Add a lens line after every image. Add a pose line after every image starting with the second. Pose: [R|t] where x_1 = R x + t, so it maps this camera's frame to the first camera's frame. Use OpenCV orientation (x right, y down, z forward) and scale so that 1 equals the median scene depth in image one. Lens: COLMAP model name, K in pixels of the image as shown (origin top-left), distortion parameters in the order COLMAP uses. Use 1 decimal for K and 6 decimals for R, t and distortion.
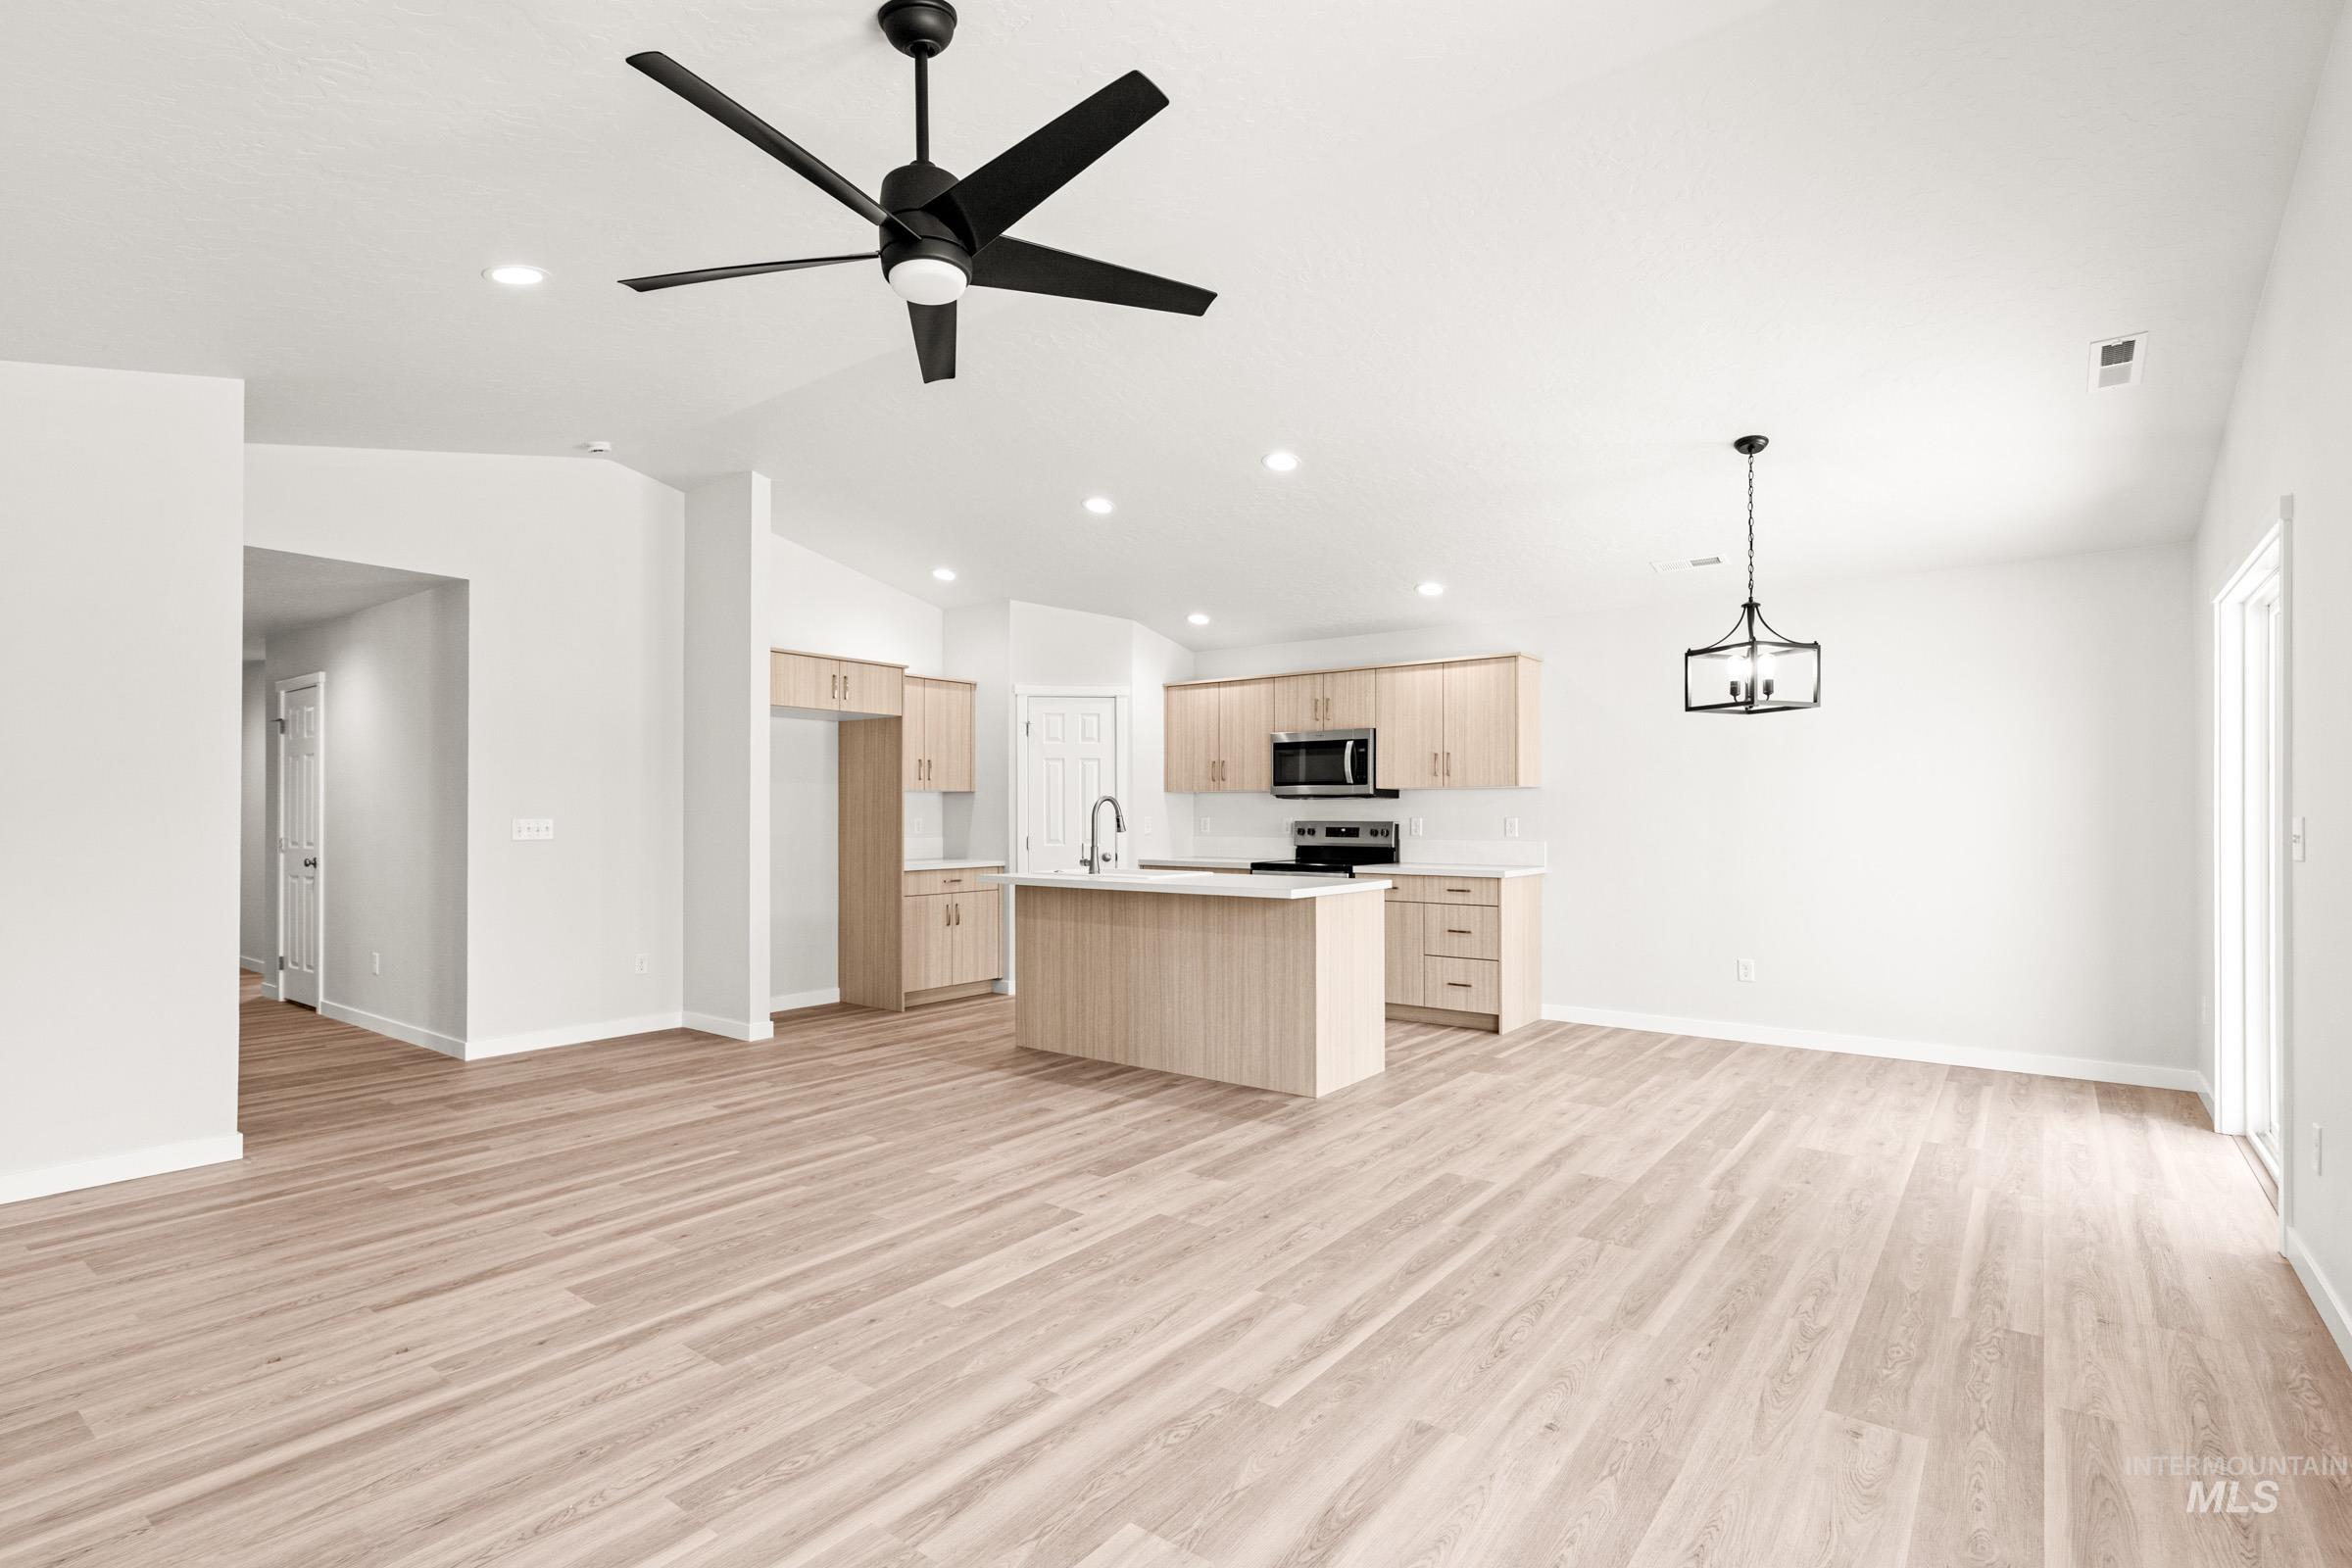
lens RADIAL K [[1120.7, 0, 1174.9], [0, 1120.7, 802.6], [0, 0, 1]] dist [0.007435, -0.001592]
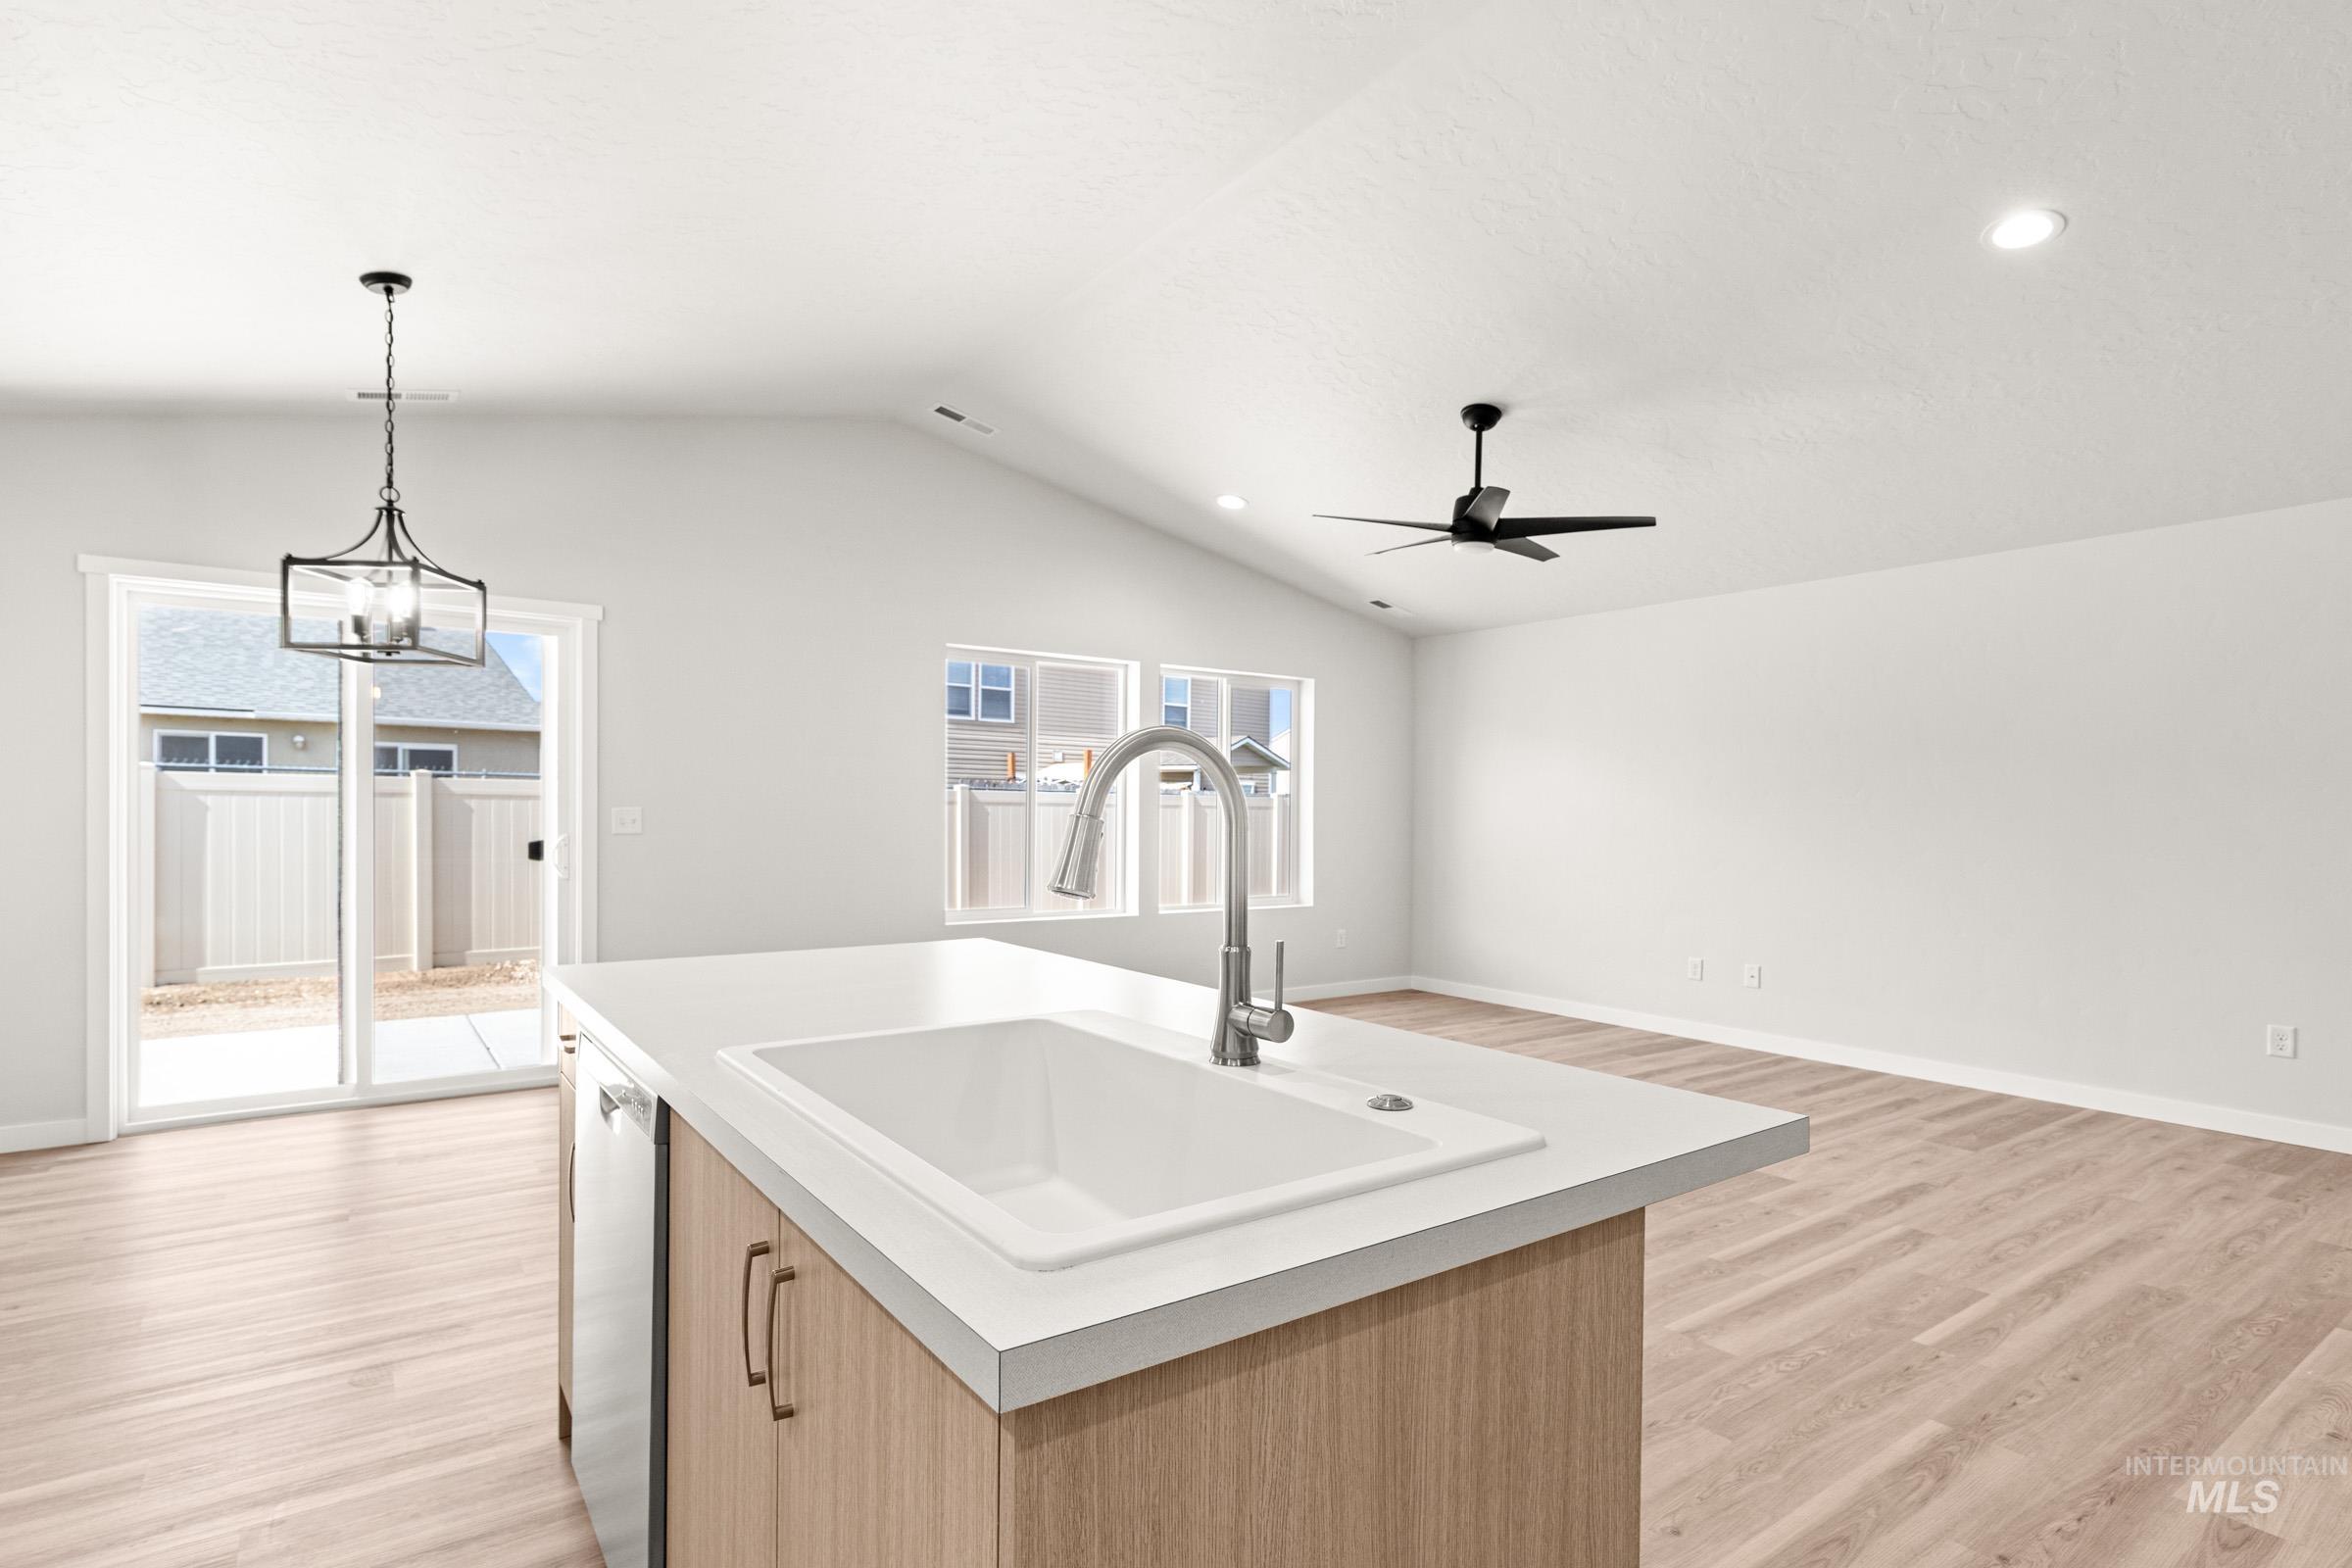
lens RADIAL K [[1120.7, 0, 1163.2], [0, 1120.7, 817.2], [0, 0, 1]] dist [0.007435, -0.001592]
pose [[-0.947619, -0.007225, 0.319322, -0.120967], [-0.008042, 0.999967, -0.001241, 0.010287], [-0.319302, -0.003744, -0.947646, 1.138589]]
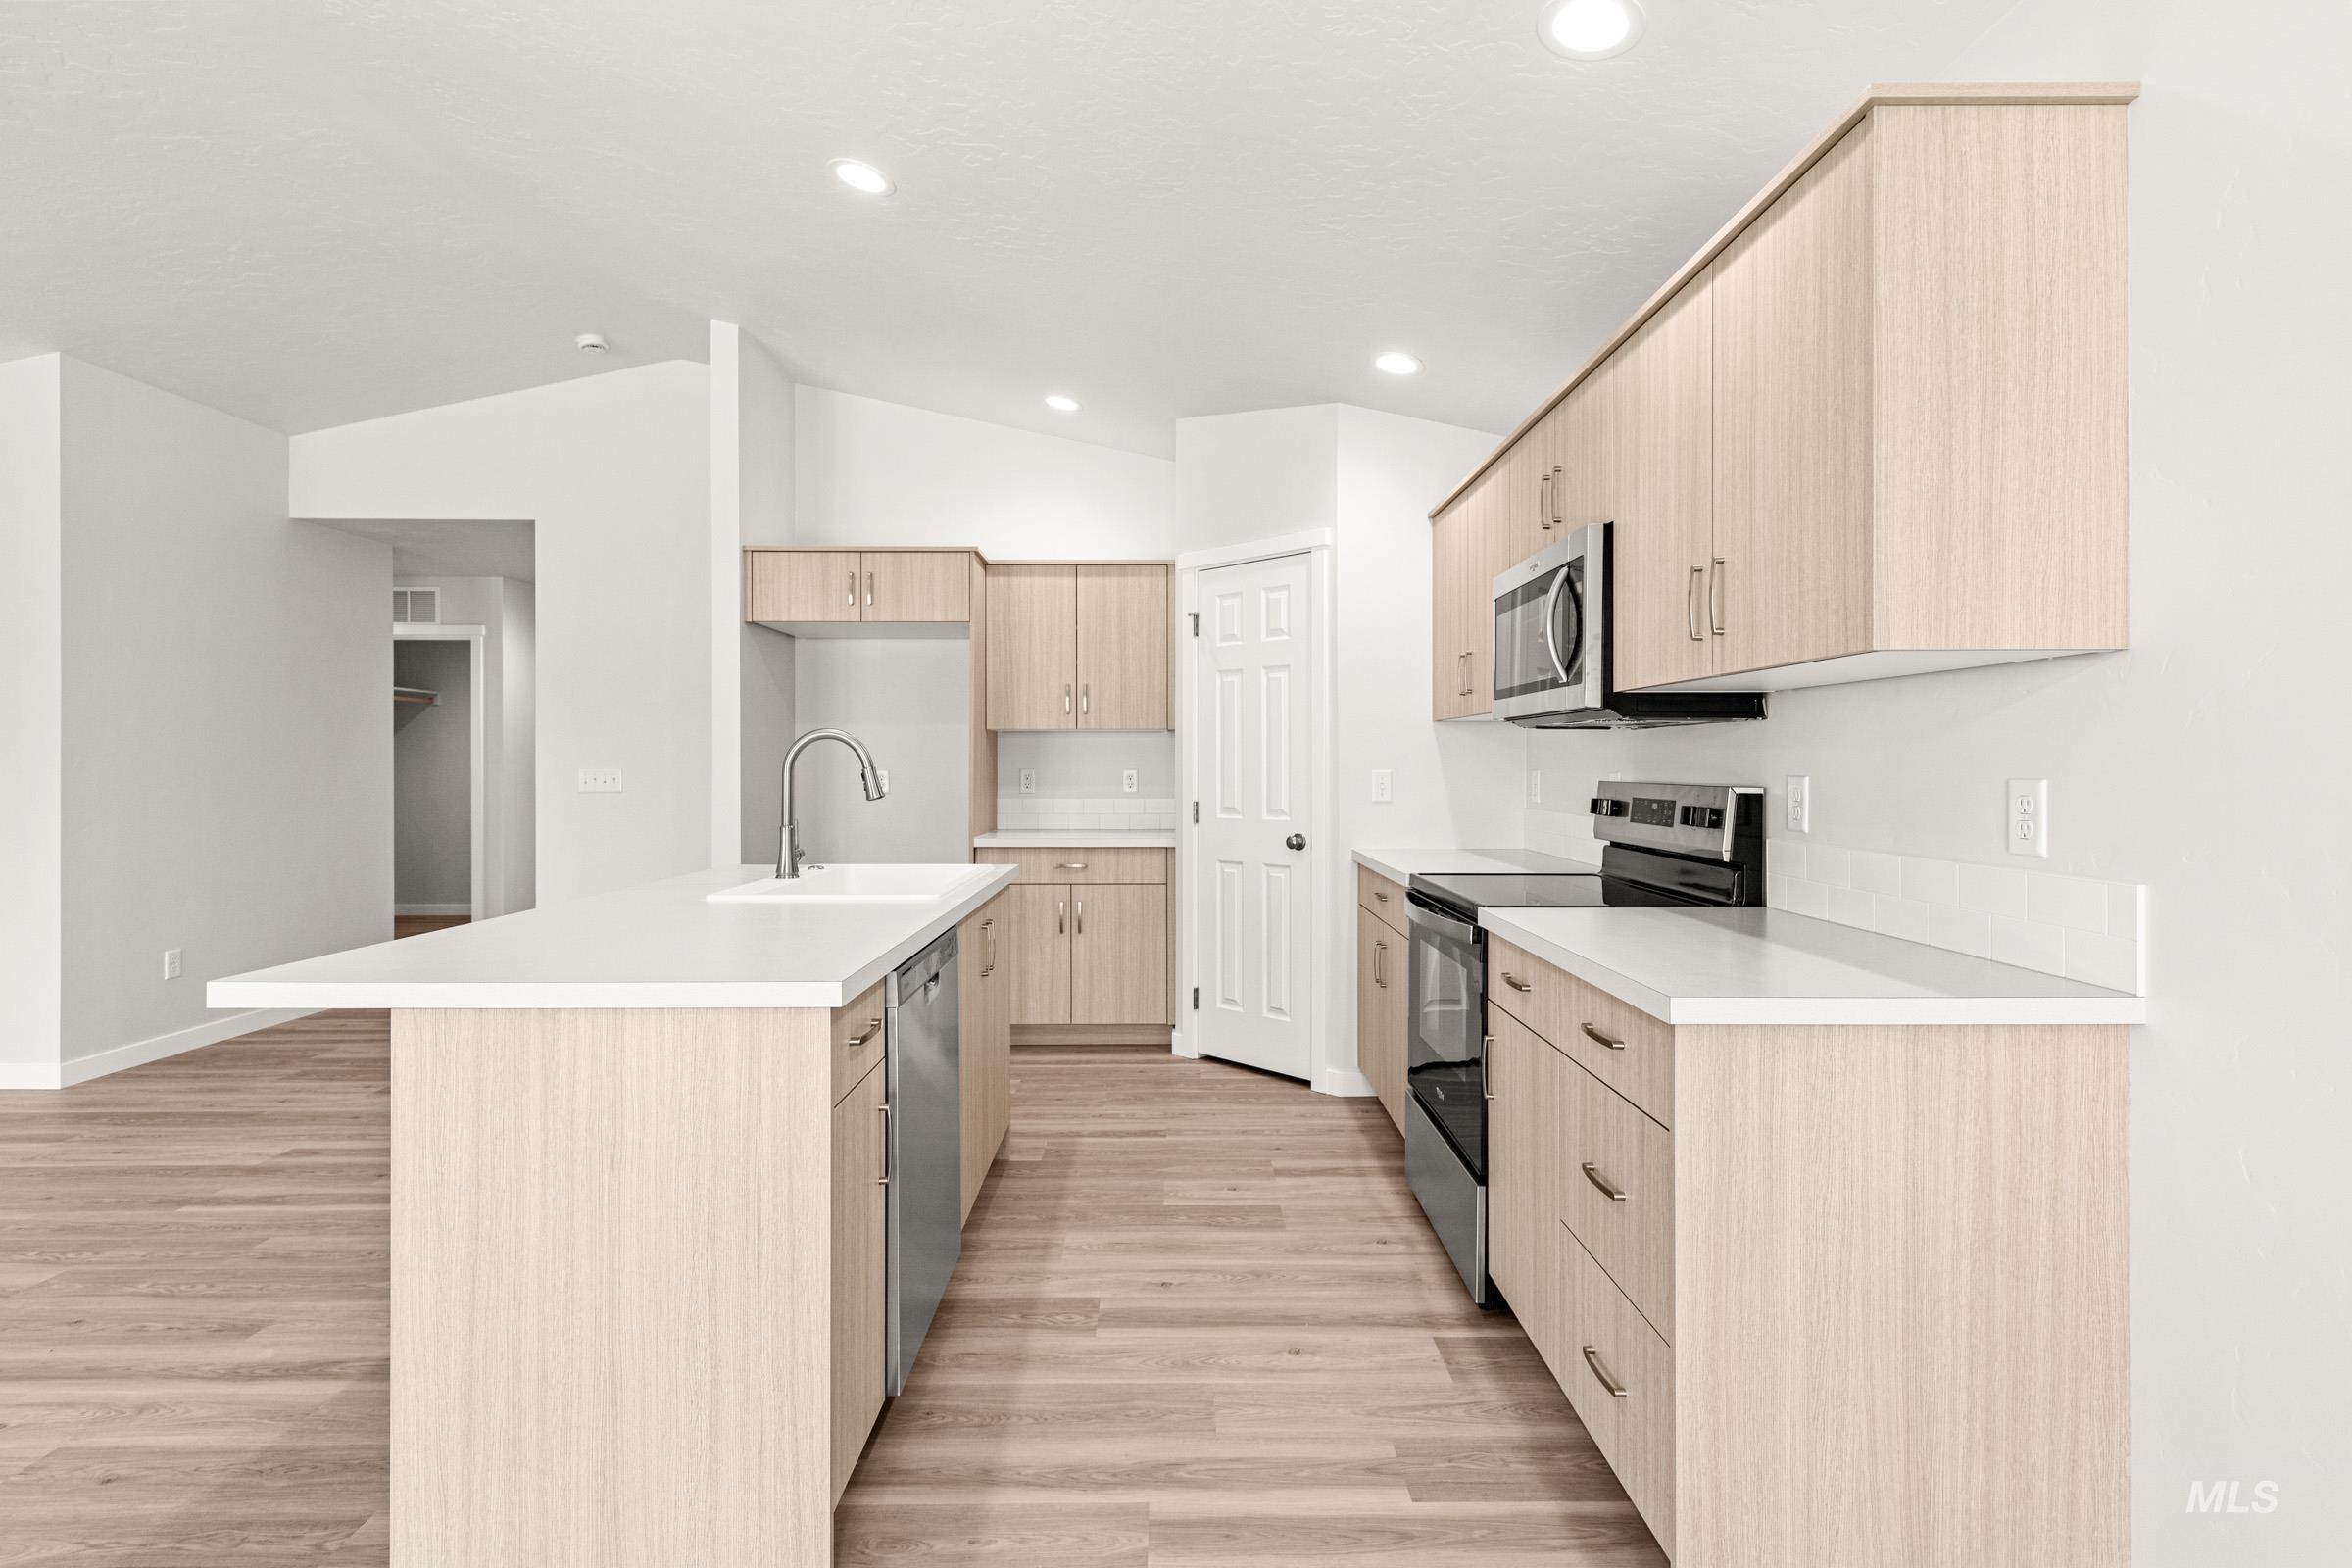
lens RADIAL K [[1120.7, 0, 1178.4], [0, 1120.7, 765.0], [0, 0, 1]] dist [0.007435, -0.001592]
pose [[0.614076, 0.000767, -0.789247, 0.419320], [0.008103, 0.999941, 0.007276, 0.007322], [0.789205, -0.010863, 0.614033, 0.758787]]
